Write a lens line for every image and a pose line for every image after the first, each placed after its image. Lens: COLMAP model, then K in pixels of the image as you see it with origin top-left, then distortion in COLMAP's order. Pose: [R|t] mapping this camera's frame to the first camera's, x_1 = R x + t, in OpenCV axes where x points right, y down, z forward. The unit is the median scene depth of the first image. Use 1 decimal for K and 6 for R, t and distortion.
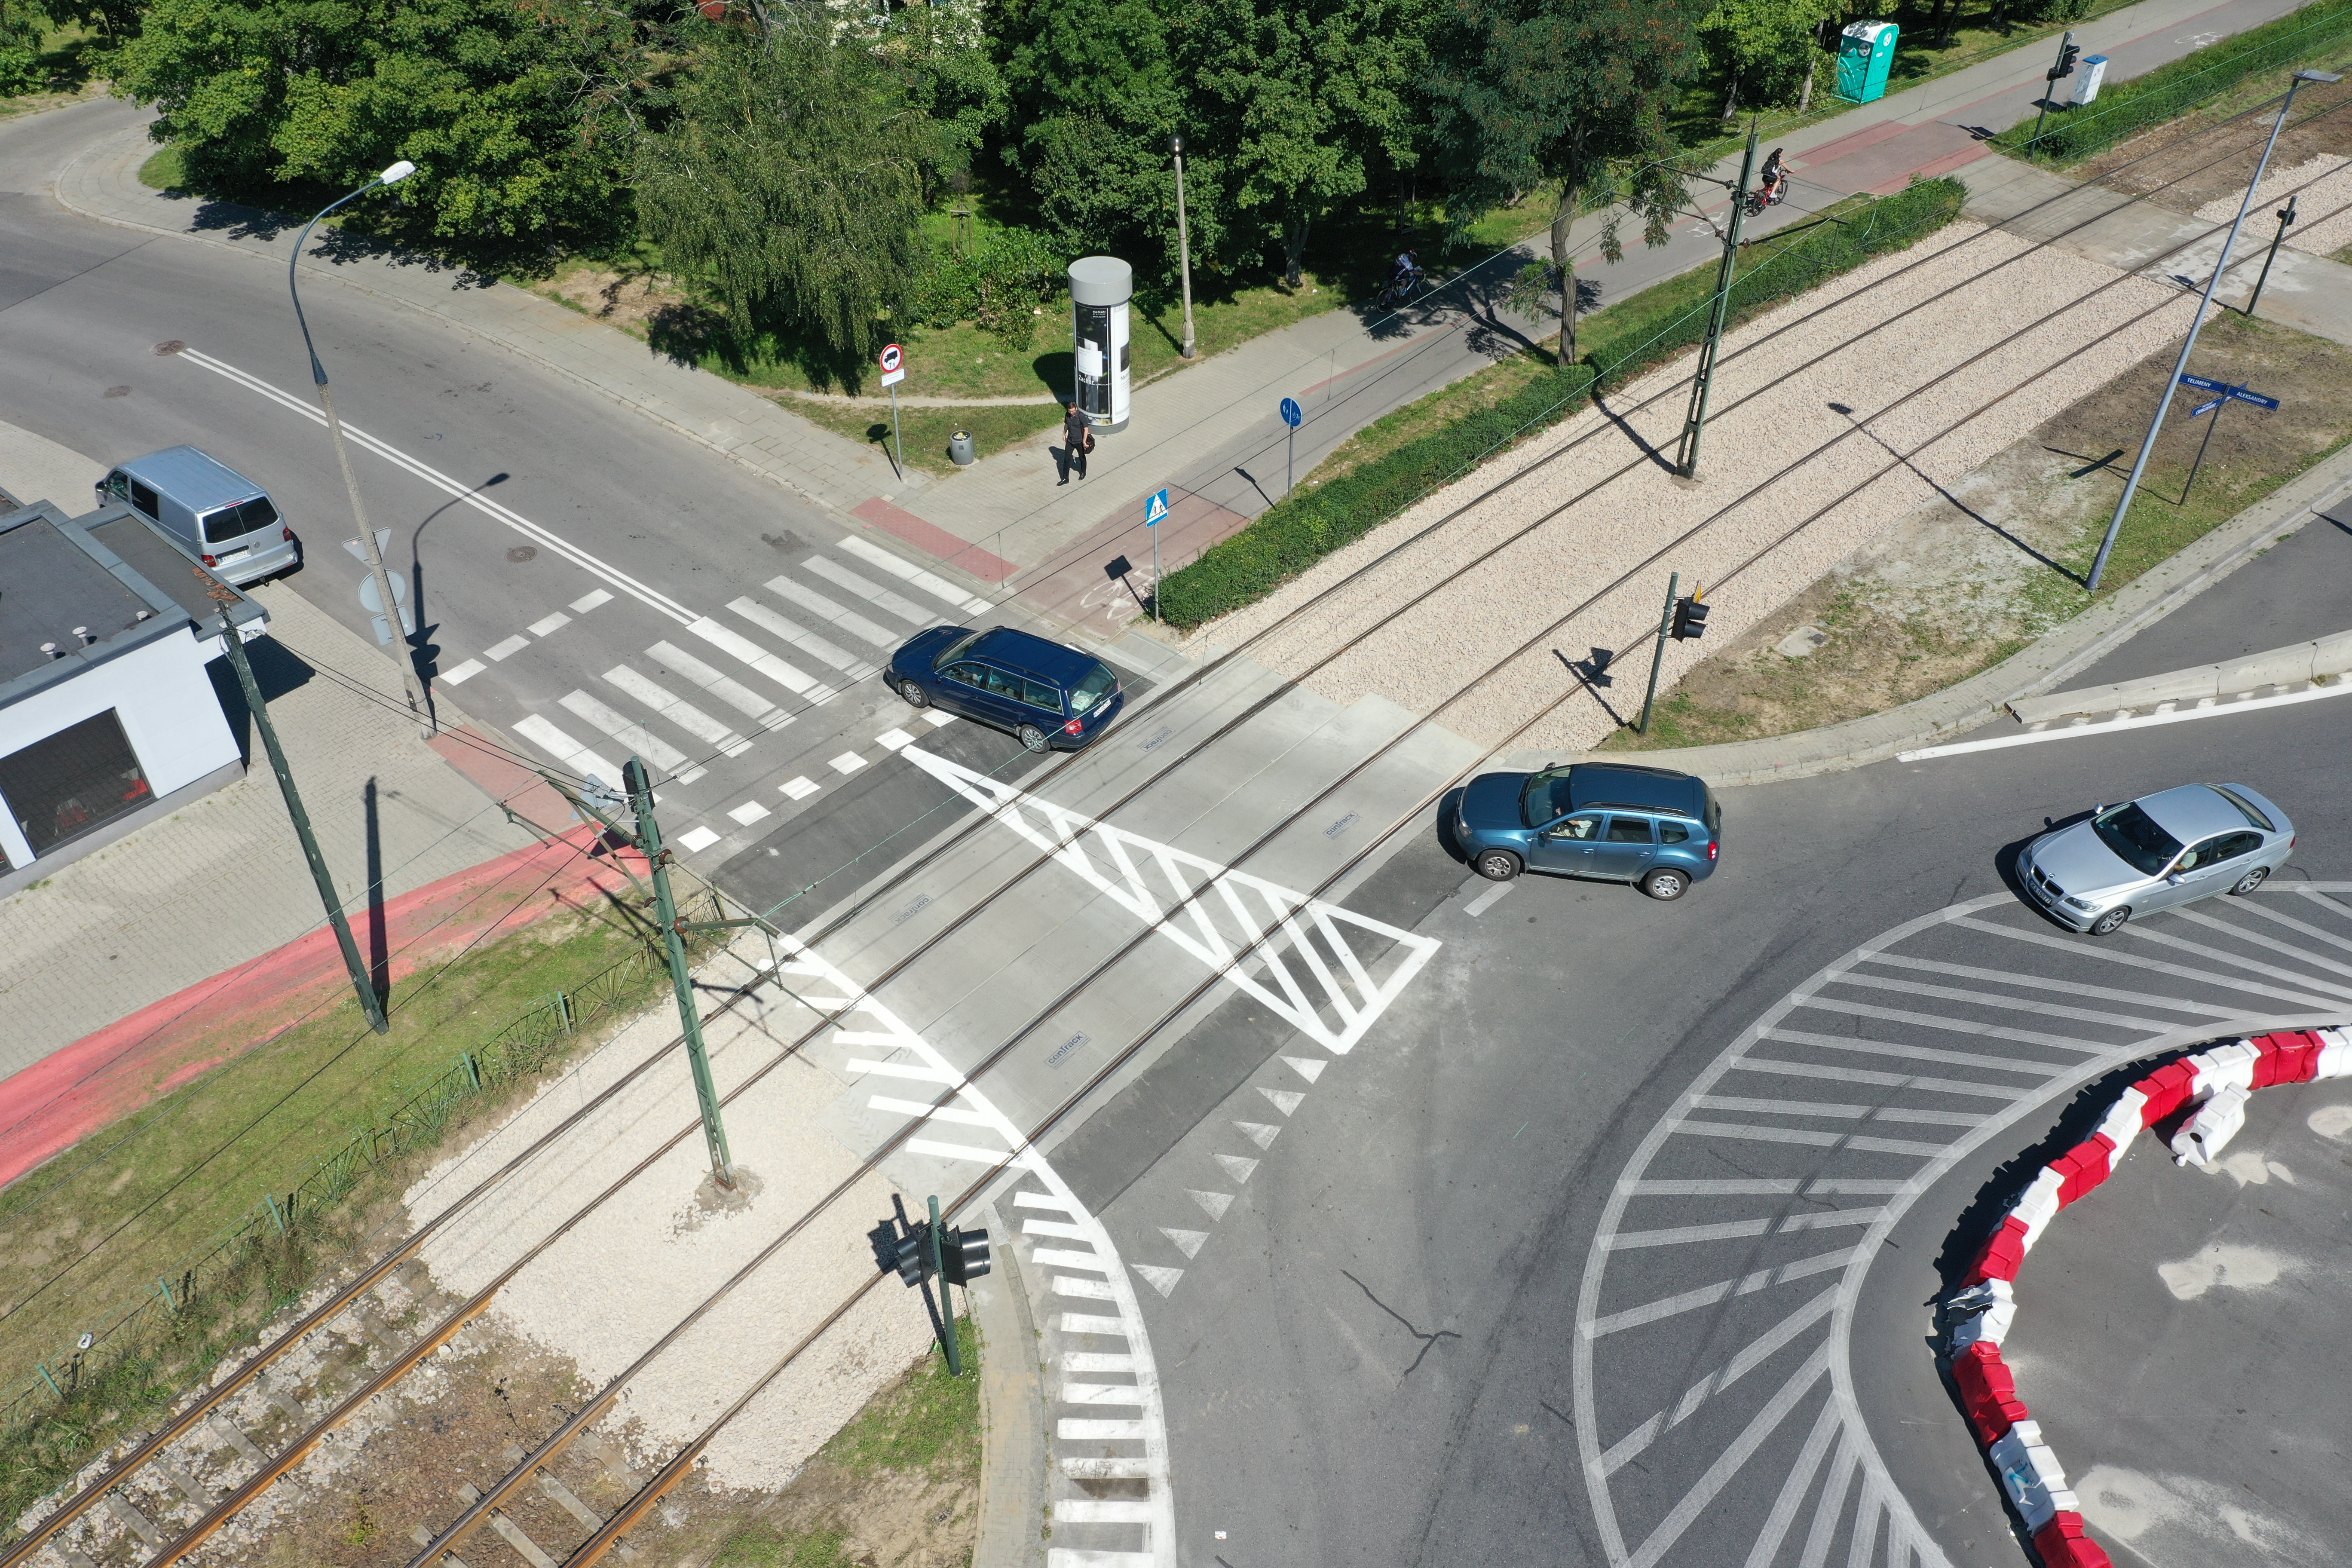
lens RADIAL K [[1879.2, 0, 1176.0], [0, 1879.2, 784.0], [0, 0, 1]] dist [0.030771, -0.002947]
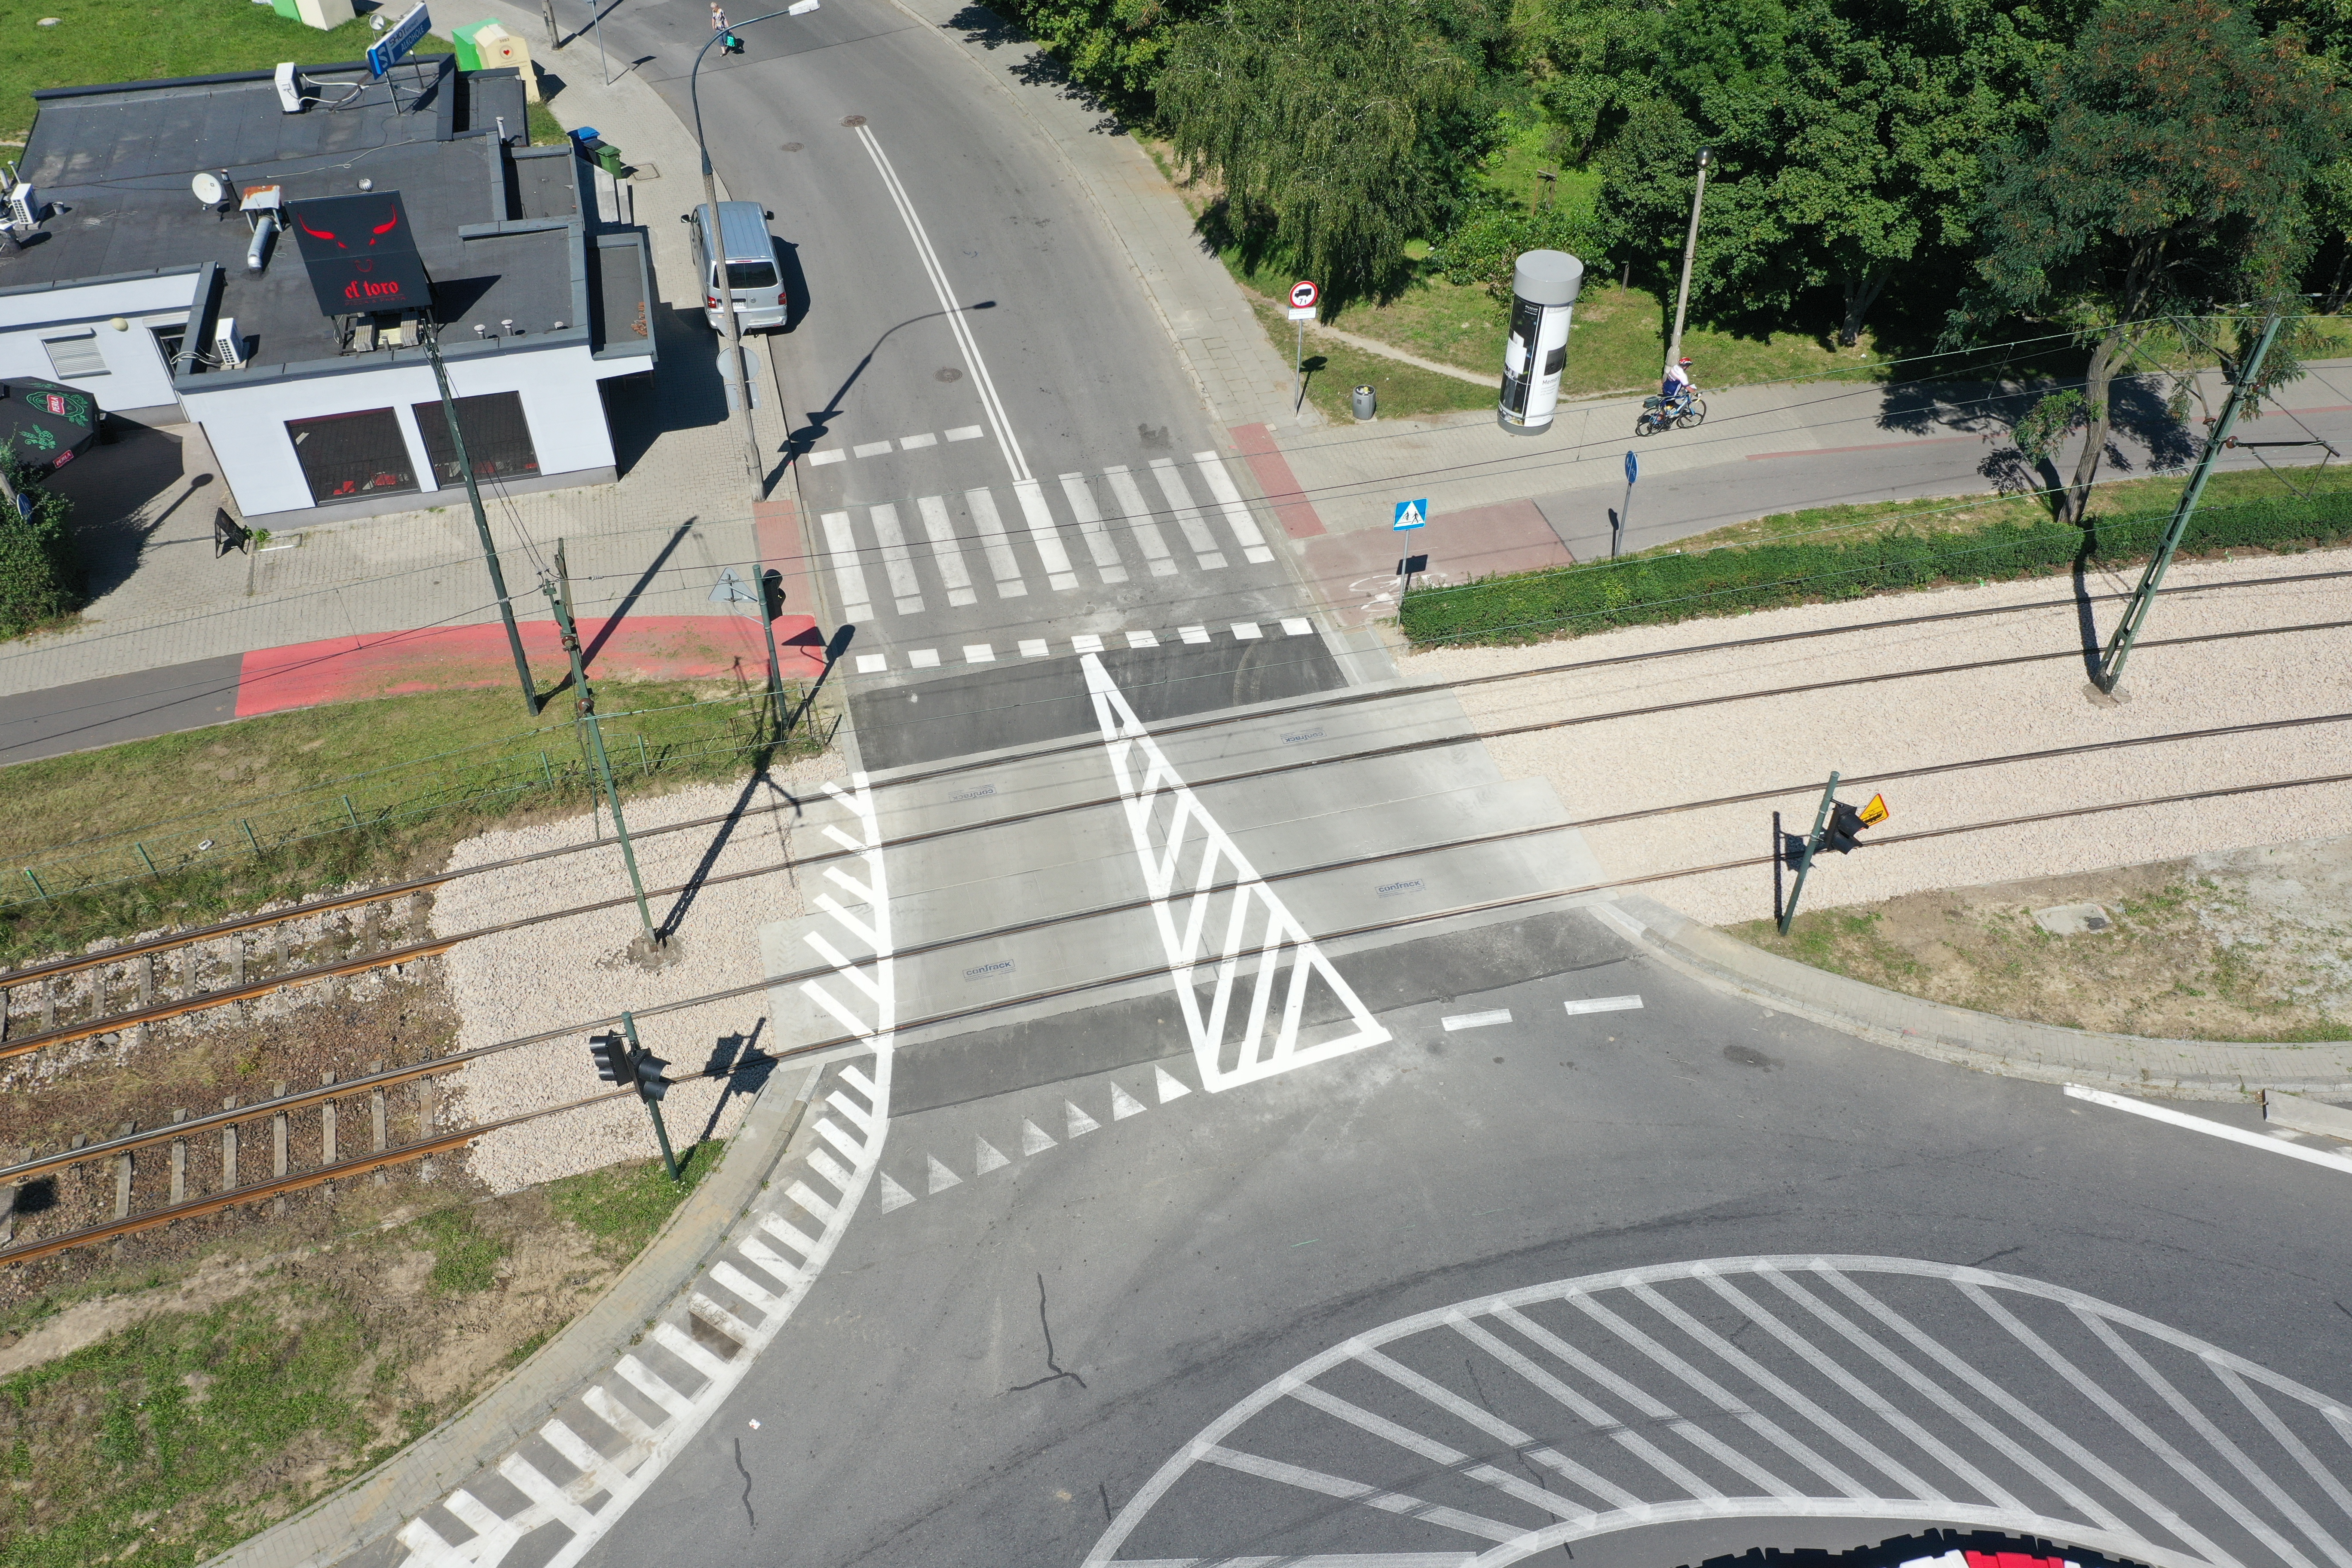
lens RADIAL K [[1879.2, 0, 1176.0], [0, 1879.2, 784.0], [0, 0, 1]] dist [0.030771, -0.002947]
pose [[0.832131, 0.377655, -0.406123, 0.379561], [-0.356927, 0.925182, 0.128999, -0.114786], [0.424455, 0.037613, 0.904668, 0.094261]]
